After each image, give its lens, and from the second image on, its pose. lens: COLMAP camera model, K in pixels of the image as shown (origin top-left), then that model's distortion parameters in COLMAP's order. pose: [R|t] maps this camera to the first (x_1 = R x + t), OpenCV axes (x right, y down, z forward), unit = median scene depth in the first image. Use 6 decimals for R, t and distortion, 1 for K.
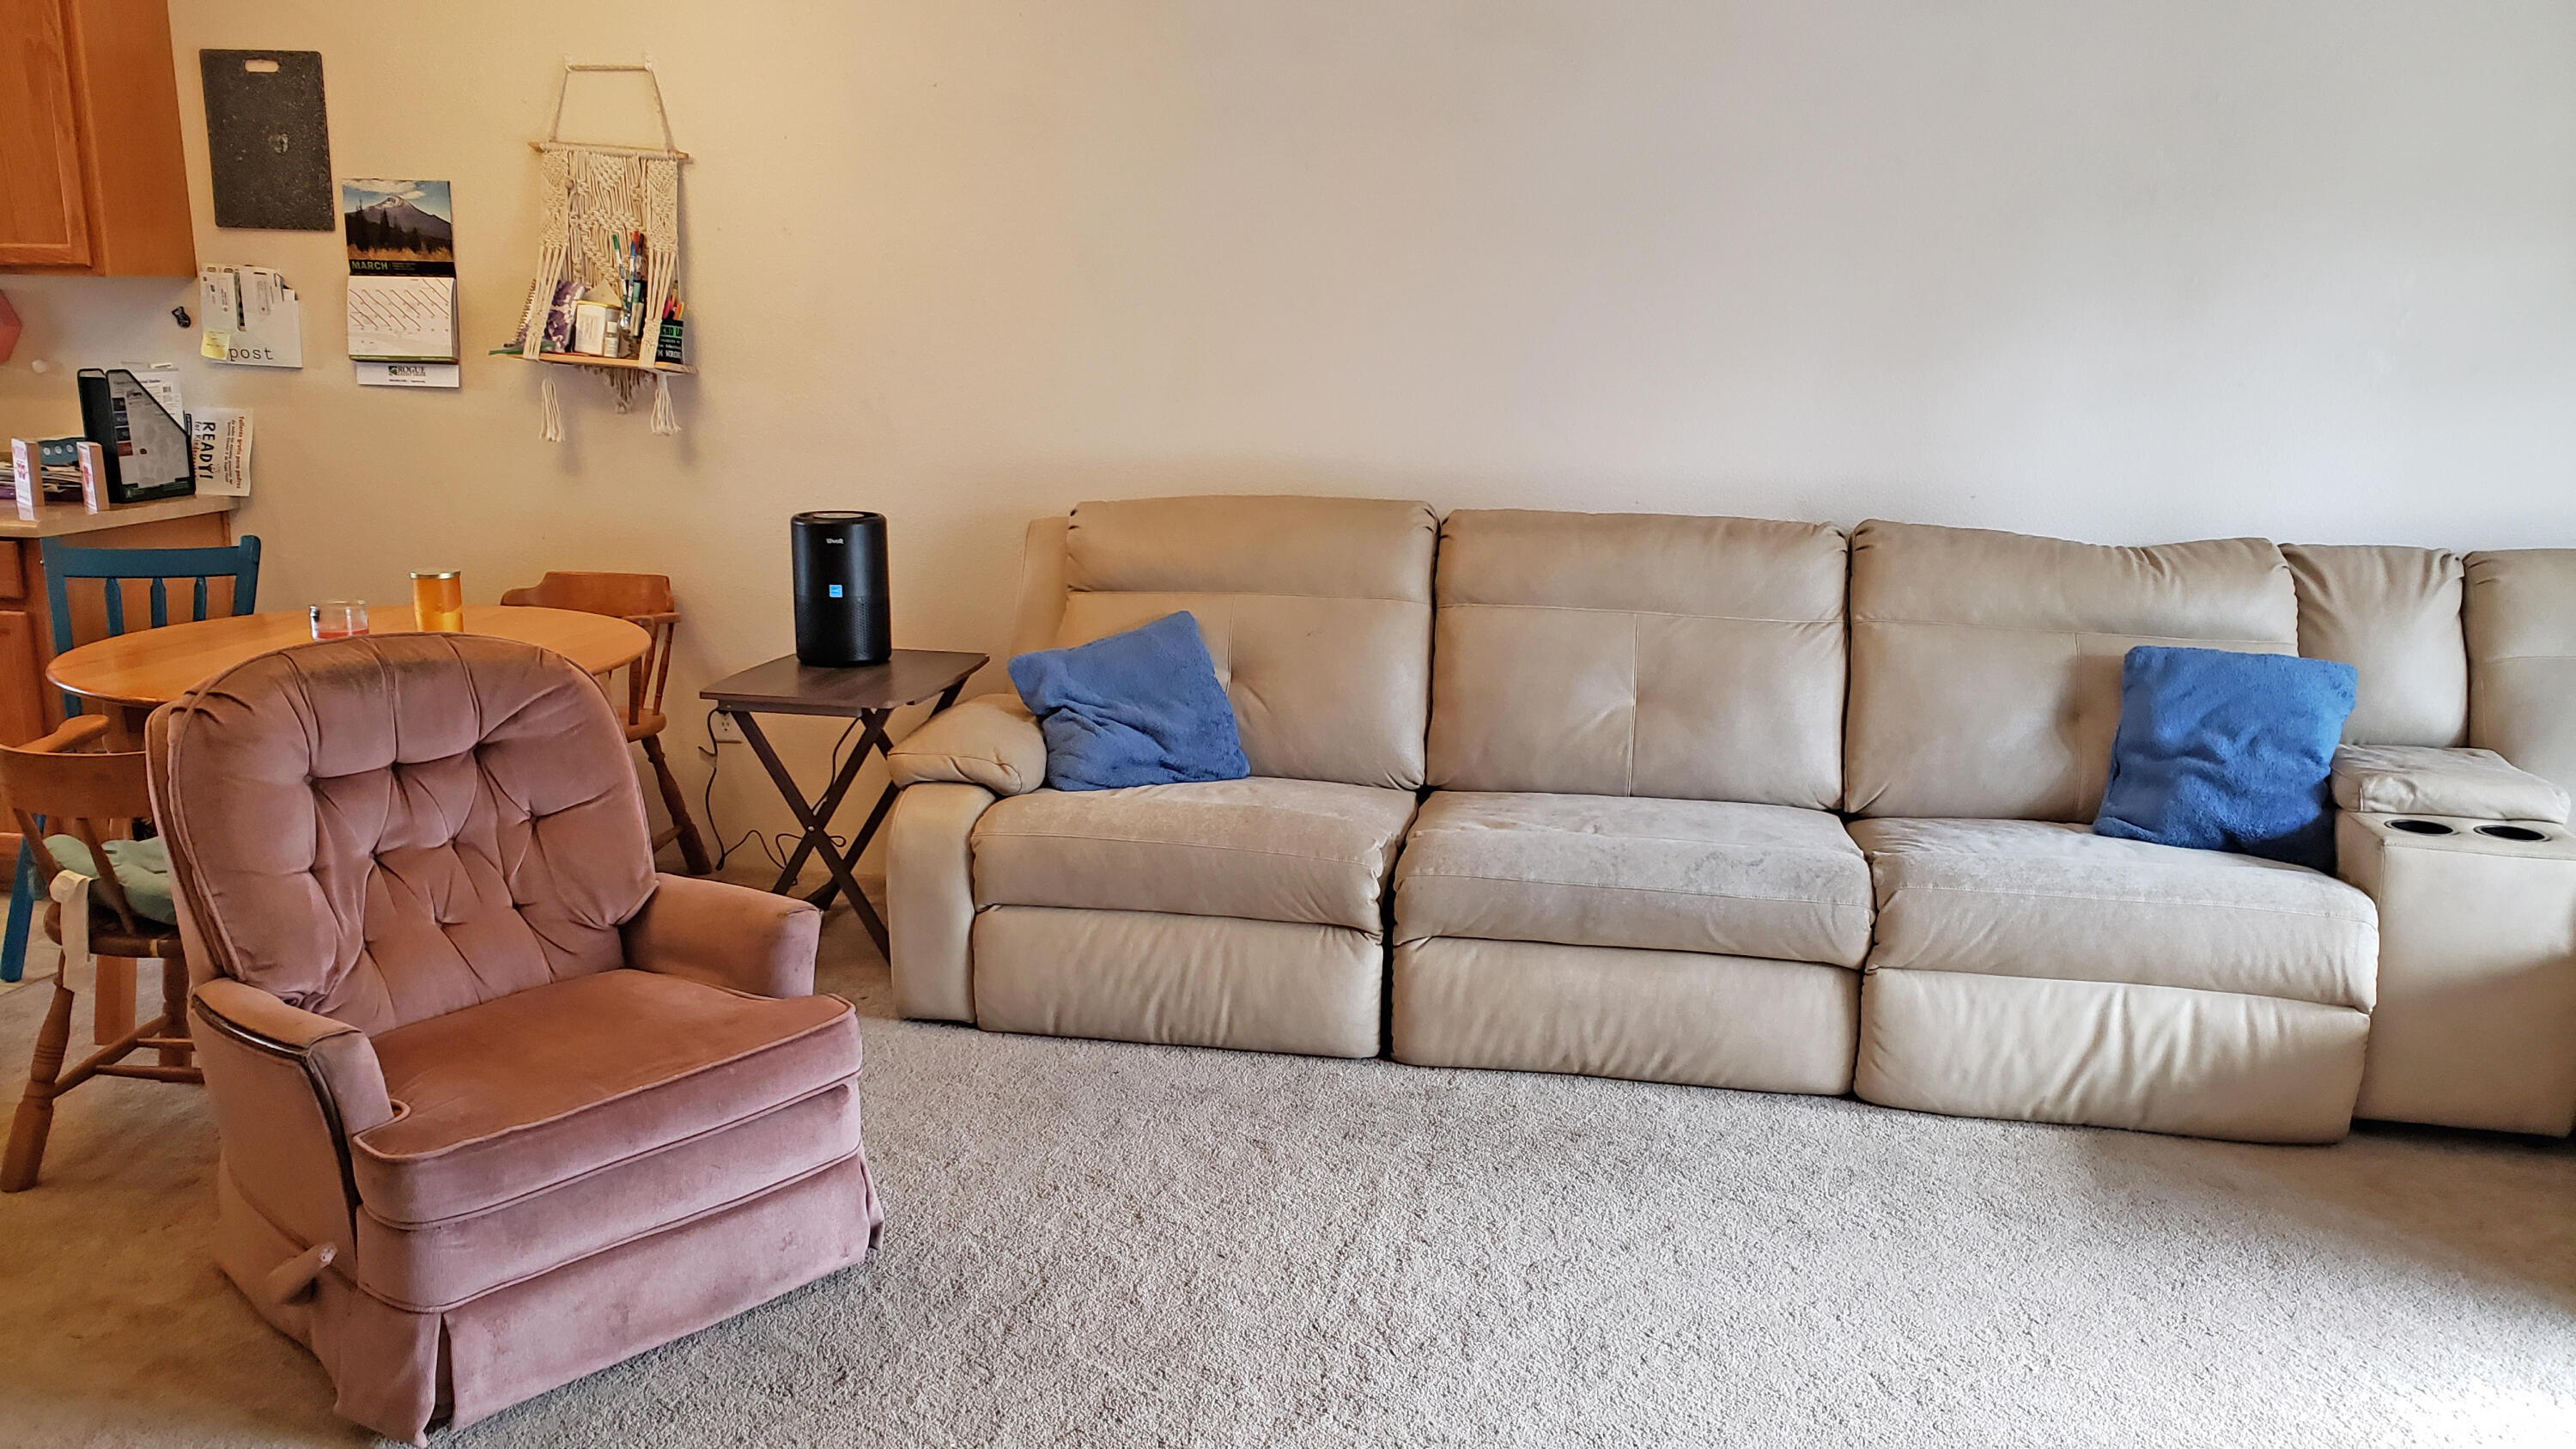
lens RADIAL K [[2004.8, 0, 1343.0], [0, 2004.8, 713.3], [0, 0, 1]] dist [0.029166, -0.008339]
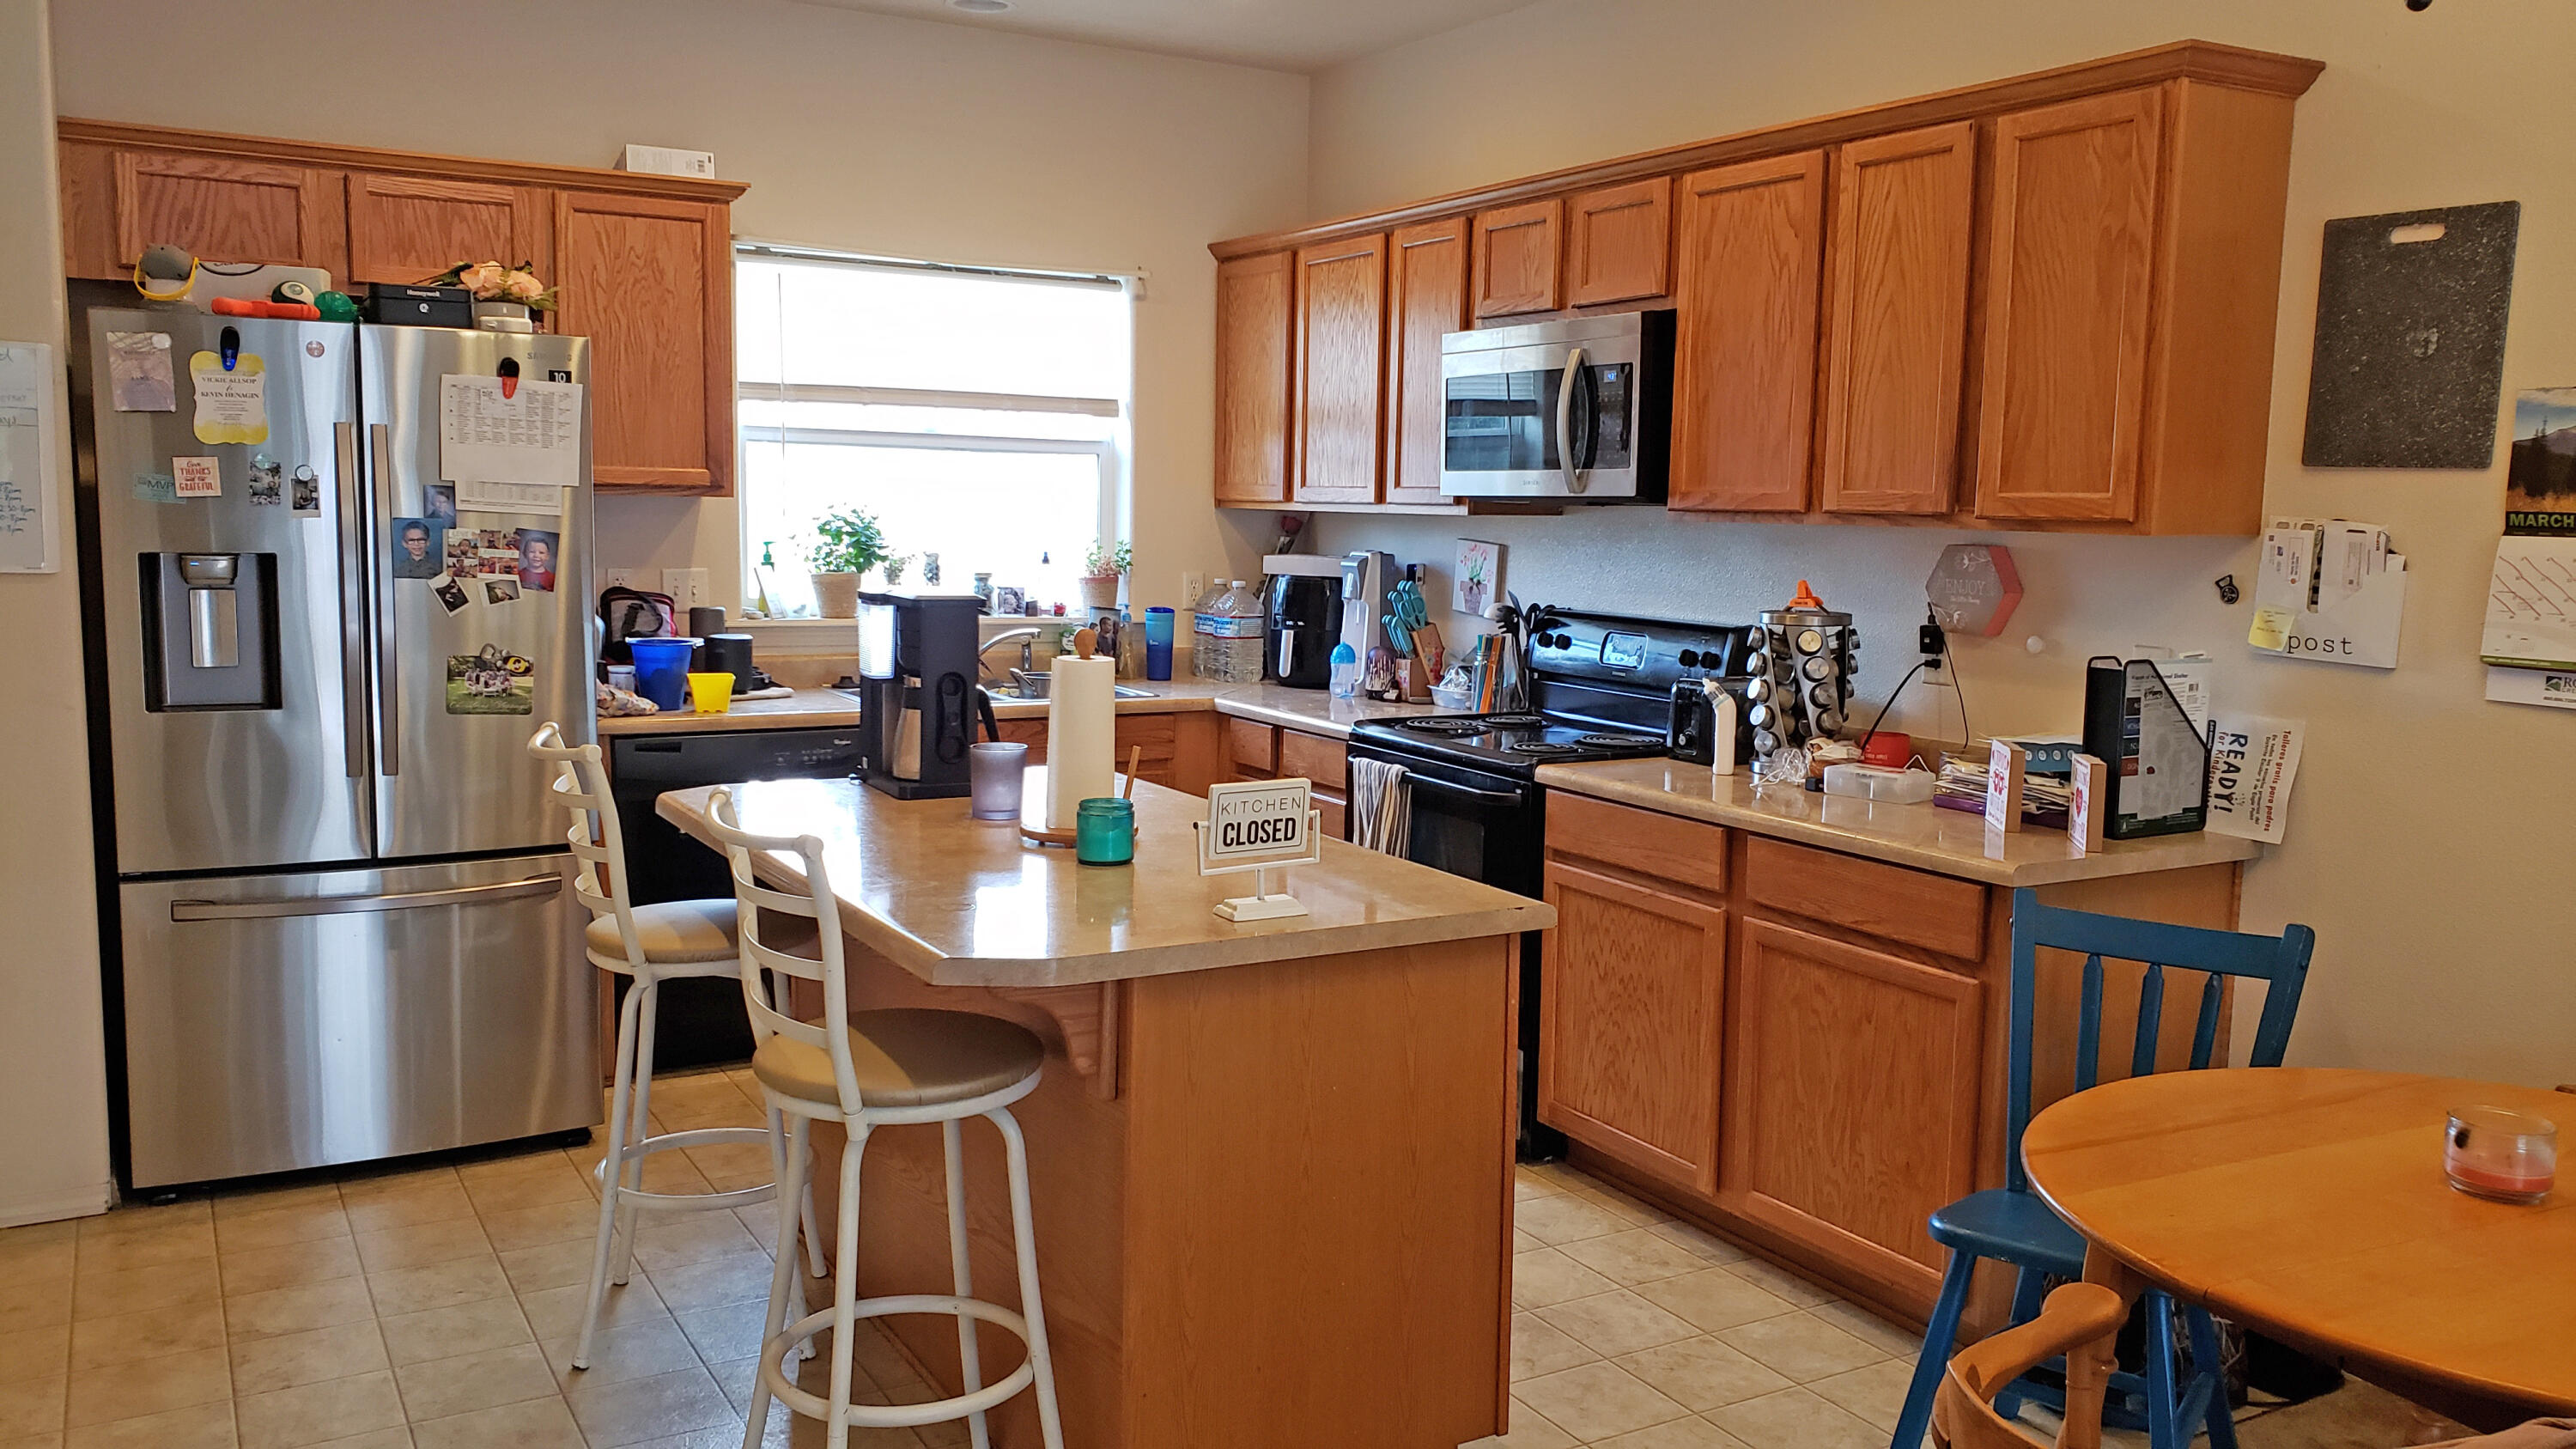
lens RADIAL K [[2004.8, 0, 1281.4], [0, 2004.8, 728.0], [0, 0, 1]] dist [0.029166, -0.008339]
pose [[0.629360, 0.088977, -0.772003, -0.232926], [-0.172839, 0.984568, -0.027428, -0.070807], [0.757649, 0.150695, 0.635027, 0.302399]]
